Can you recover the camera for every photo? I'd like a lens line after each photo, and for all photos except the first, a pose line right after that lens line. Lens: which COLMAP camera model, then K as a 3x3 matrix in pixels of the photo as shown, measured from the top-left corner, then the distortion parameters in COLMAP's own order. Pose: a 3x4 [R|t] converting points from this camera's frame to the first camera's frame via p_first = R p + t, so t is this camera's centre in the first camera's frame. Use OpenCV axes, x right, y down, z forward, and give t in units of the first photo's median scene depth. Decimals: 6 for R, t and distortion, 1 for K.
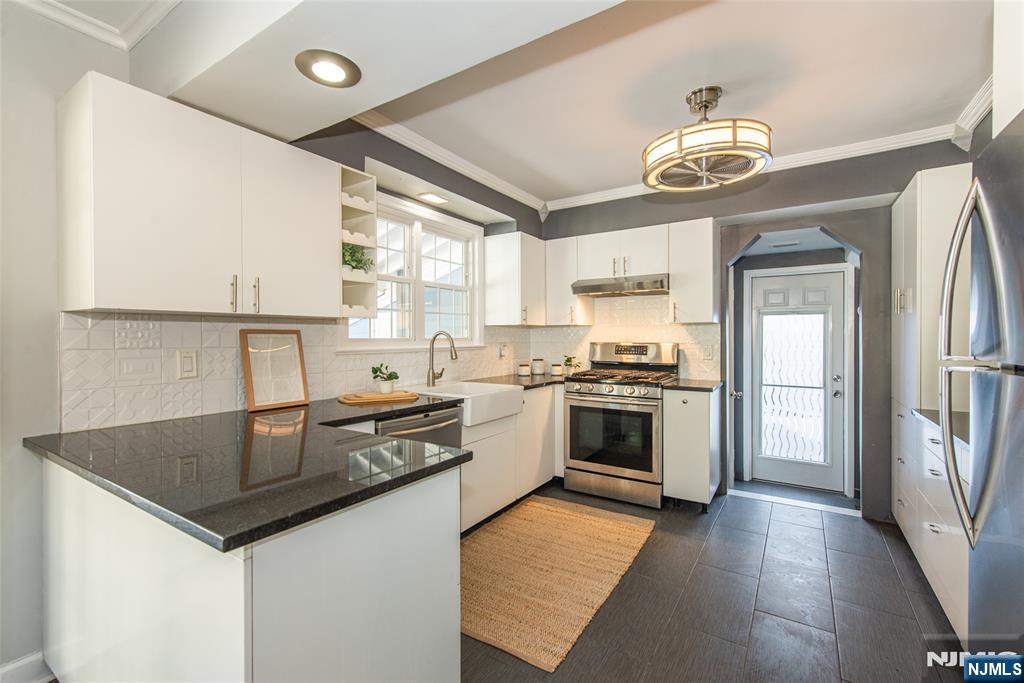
lens RADIAL K [[450.5, 0, 508.2], [0, 450.5, 341.8], [0, 0, 1]] dist [0.003048, 0.000364]
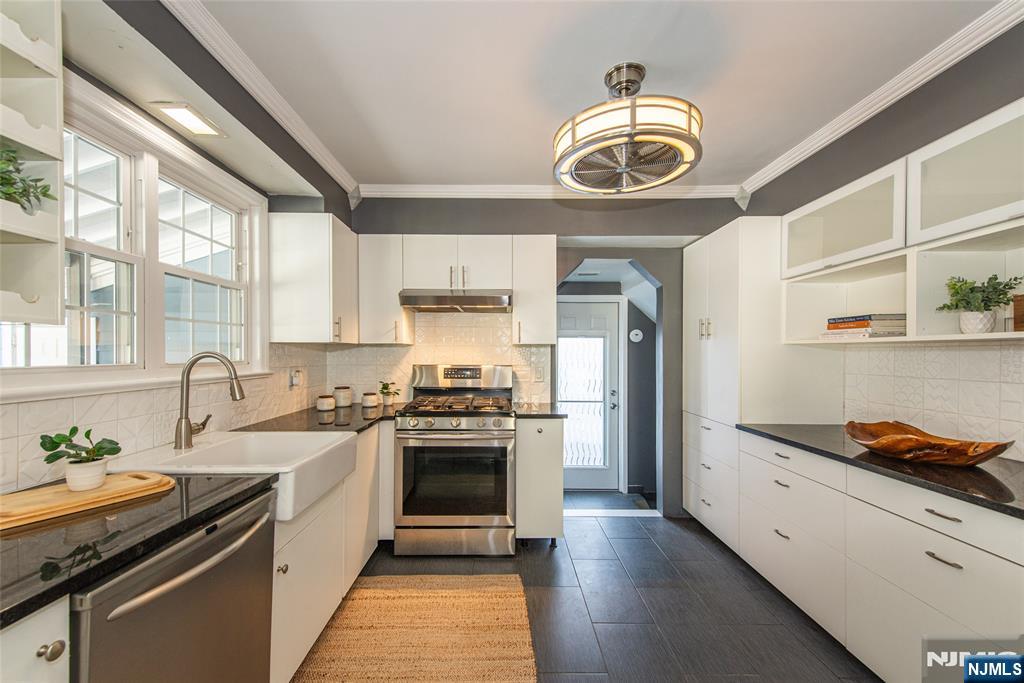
lens RADIAL K [[414.3, 0, 510.3], [0, 414.3, 356.8], [0, 0, 1]] dist [0.009327, -0.002493]
pose [[0.830998, -0.000255, 0.556275, -0.111625], [0.001272, 0.999998, -0.001441, -0.014570], [-0.556274, 0.001905, 0.830997, 0.305738]]
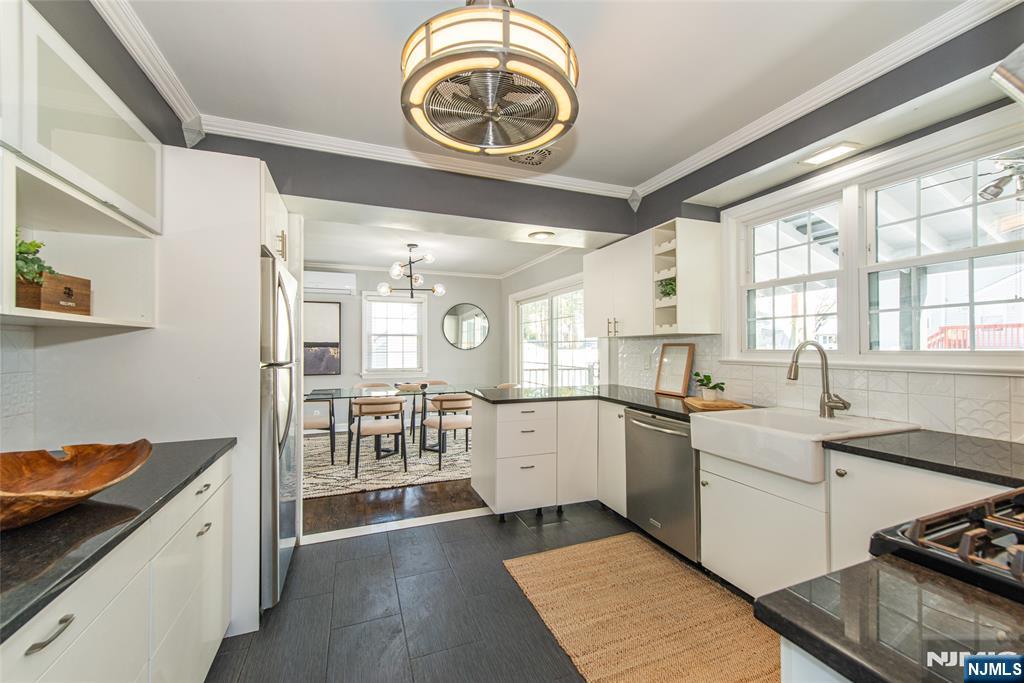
lens RADIAL K [[414.3, 0, 518.3], [0, 414.3, 339.9], [0, 0, 1]] dist [0.009327, -0.002493]
pose [[-0.571228, -0.012993, -0.820688, 0.609531], [-0.006229, 0.999915, -0.011494, -0.012929], [0.820768, -0.001454, -0.571260, 0.903539]]
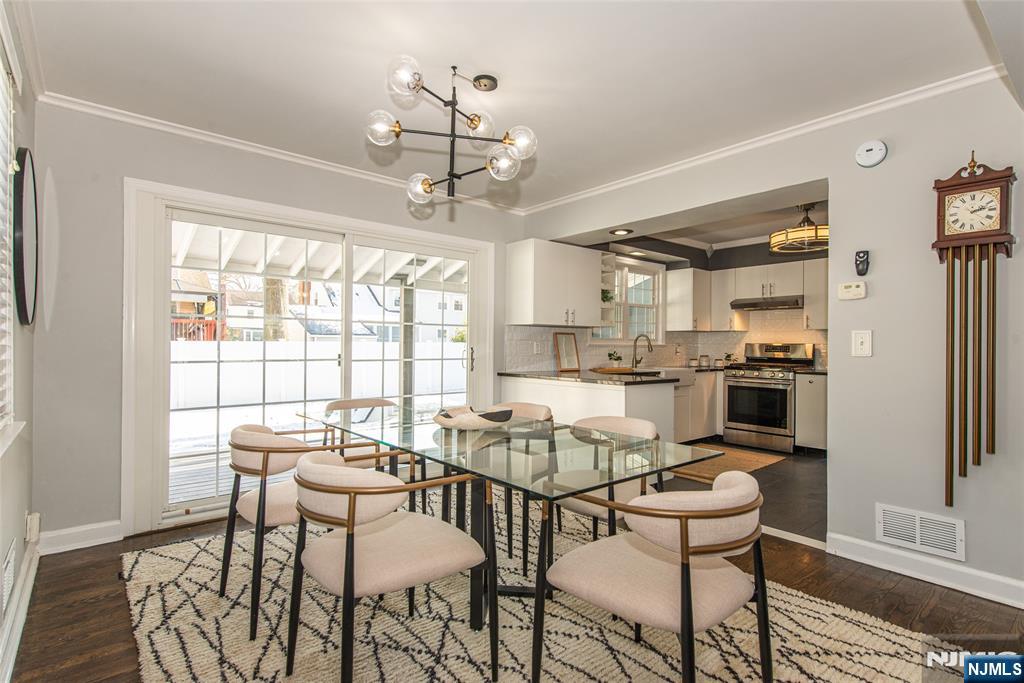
lens RADIAL K [[515.4, 0, 491.3], [0, 515.4, 346.2], [0, 0, 1]] dist [0.005634, -0.000230]
pose [[0.949722, 0.009845, -0.312938, -0.073639], [-0.012935, 0.999886, -0.007799, 0.037864], [0.312826, 0.011455, 0.949741, -0.874486]]
